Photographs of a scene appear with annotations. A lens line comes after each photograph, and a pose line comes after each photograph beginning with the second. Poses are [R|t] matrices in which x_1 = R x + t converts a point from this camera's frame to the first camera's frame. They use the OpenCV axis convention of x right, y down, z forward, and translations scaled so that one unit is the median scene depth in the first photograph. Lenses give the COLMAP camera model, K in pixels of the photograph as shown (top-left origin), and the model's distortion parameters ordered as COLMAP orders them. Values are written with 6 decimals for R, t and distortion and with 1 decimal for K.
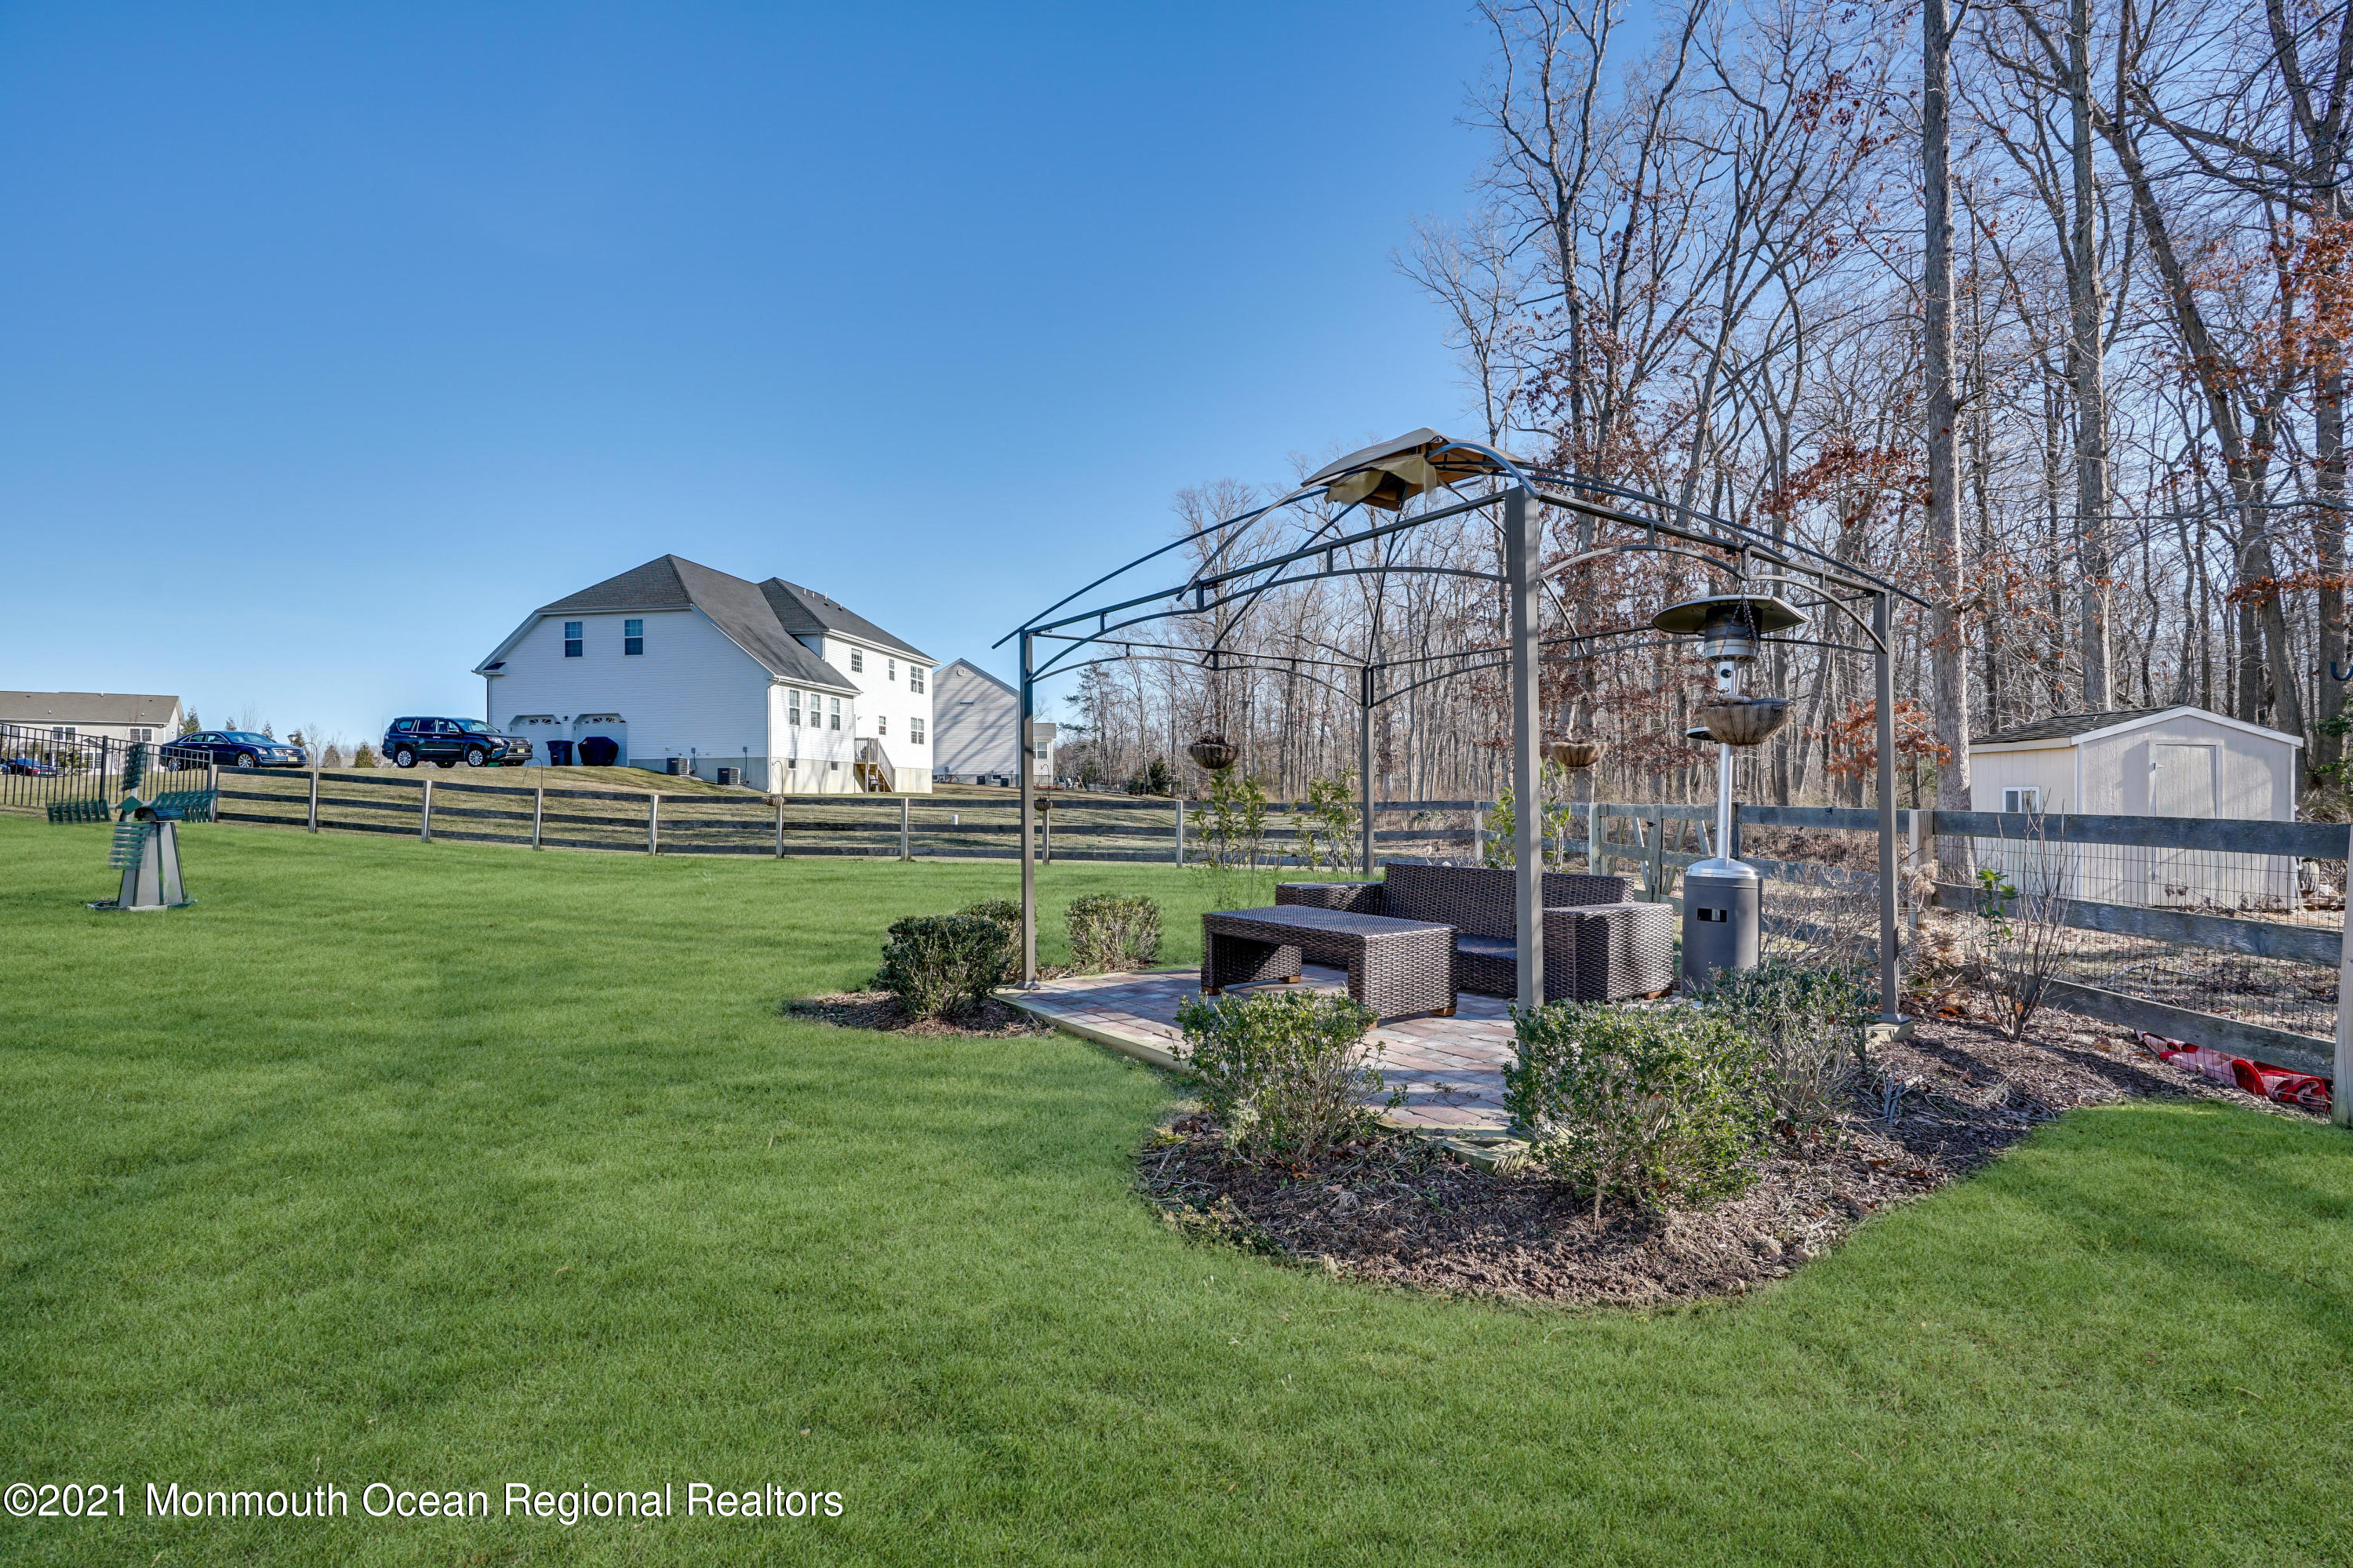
lens RADIAL K [[1069.8, 0, 1176.5], [0, 1069.8, 784.0], [0, 0, 1]] dist [-0.021021, 0.012480]
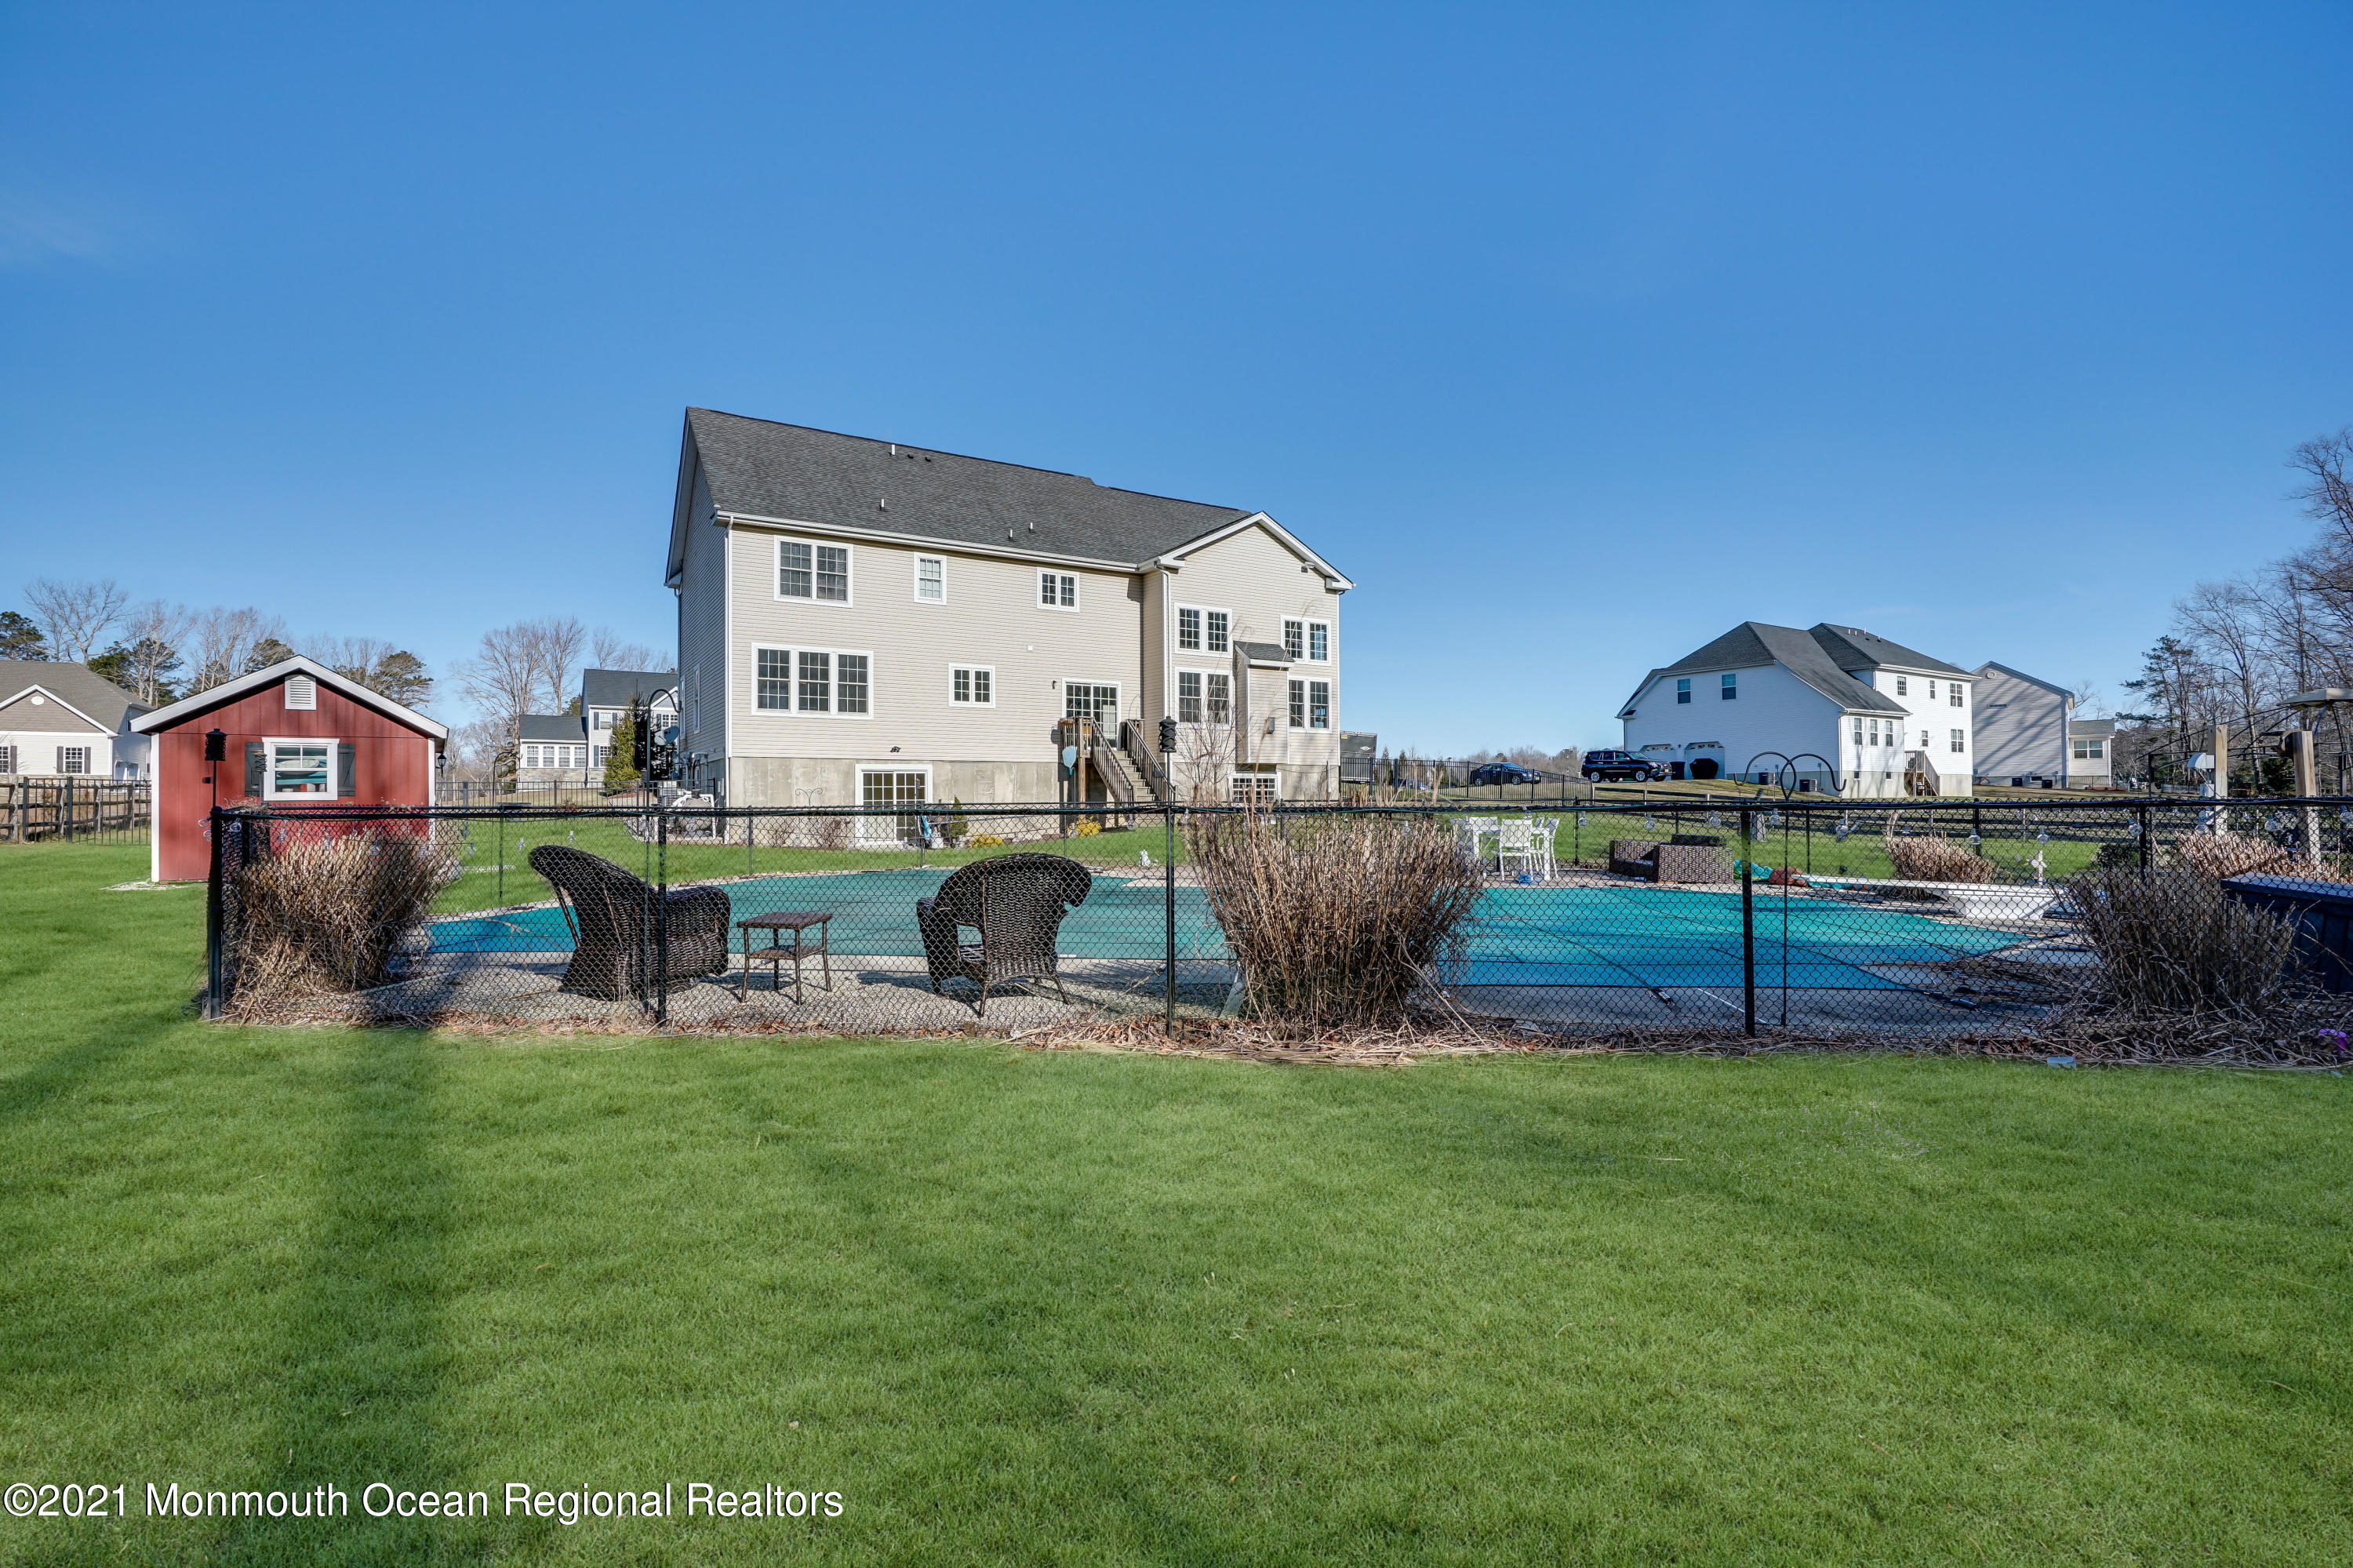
lens RADIAL K [[1069.8, 0, 1176.5], [0, 1069.8, 784.0], [0, 0, 1]] dist [-0.021021, 0.012480]
pose [[0.676270, -0.010307, -0.736582, 0.027146], [0.010856, 0.999933, -0.004025, -0.010484], [0.736574, -0.005275, 0.676336, -0.426228]]
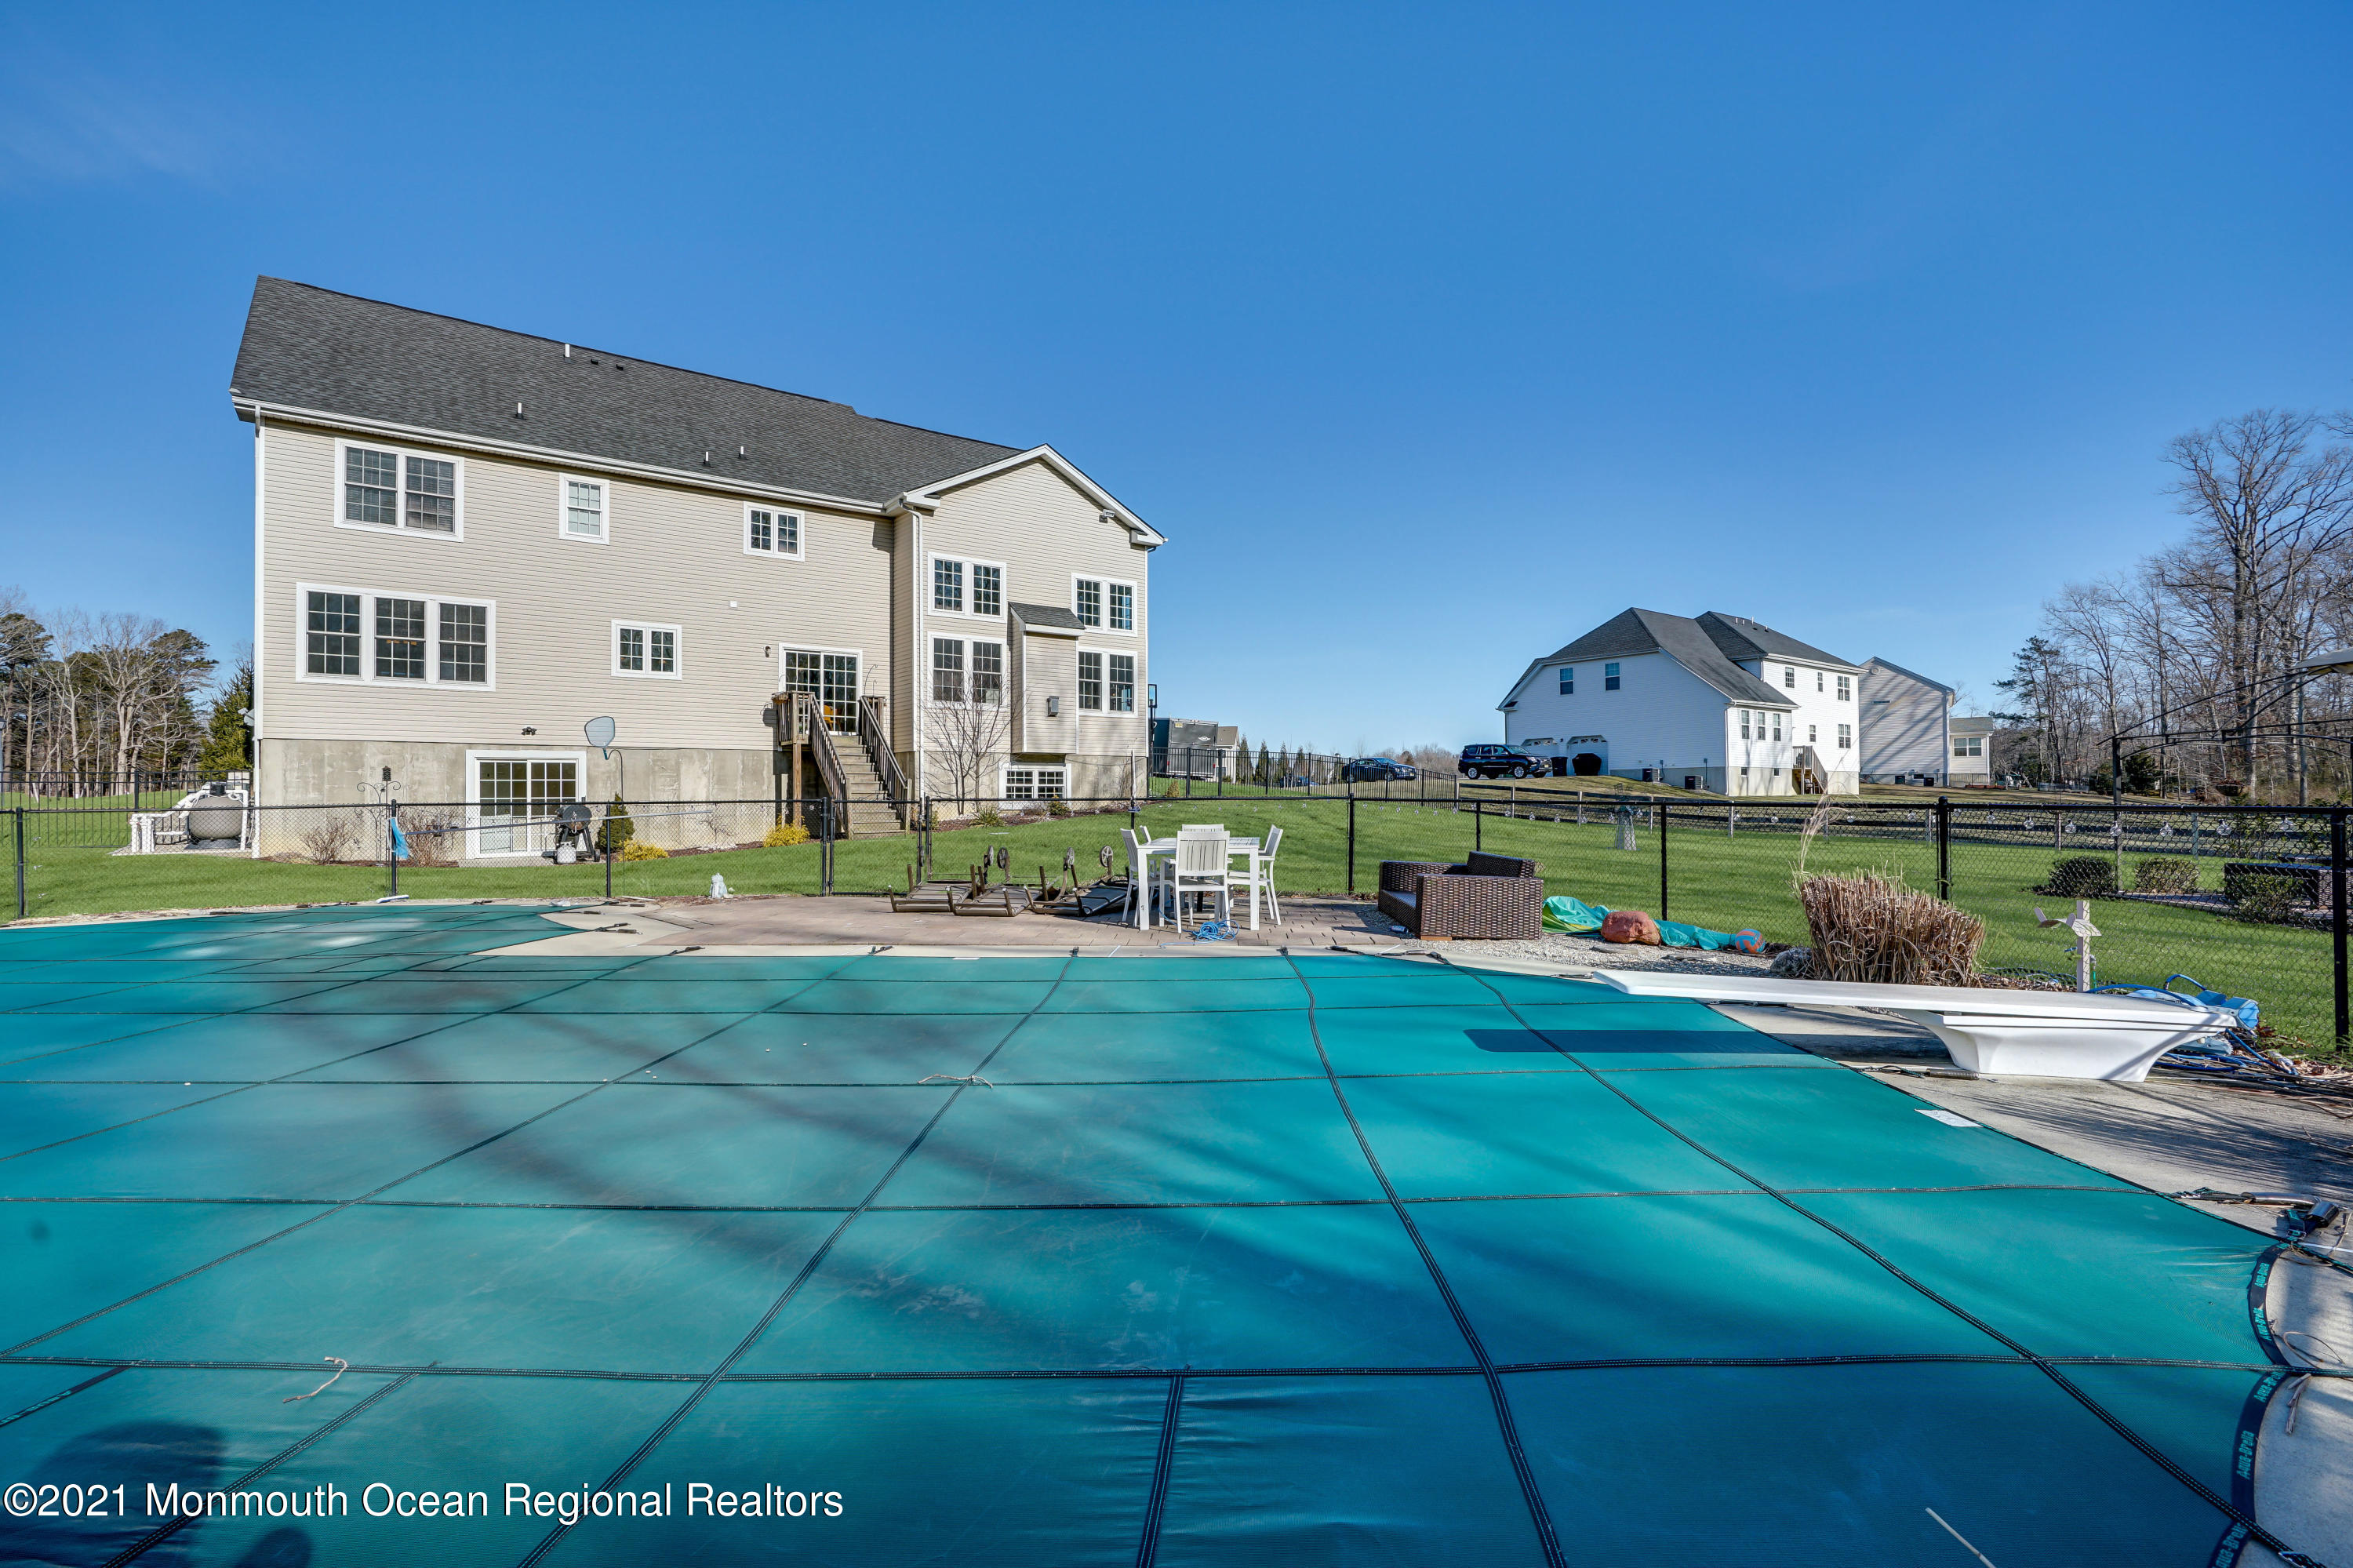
lens RADIAL K [[1069.8, 0, 1176.5], [0, 1069.8, 784.0], [0, 0, 1]] dist [-0.021021, 0.012480]
pose [[0.732432, -0.007375, -0.680800, -0.010188], [0.009251, 0.999957, -0.000879, -0.008546], [0.680777, -0.005654, 0.732469, -0.282916]]
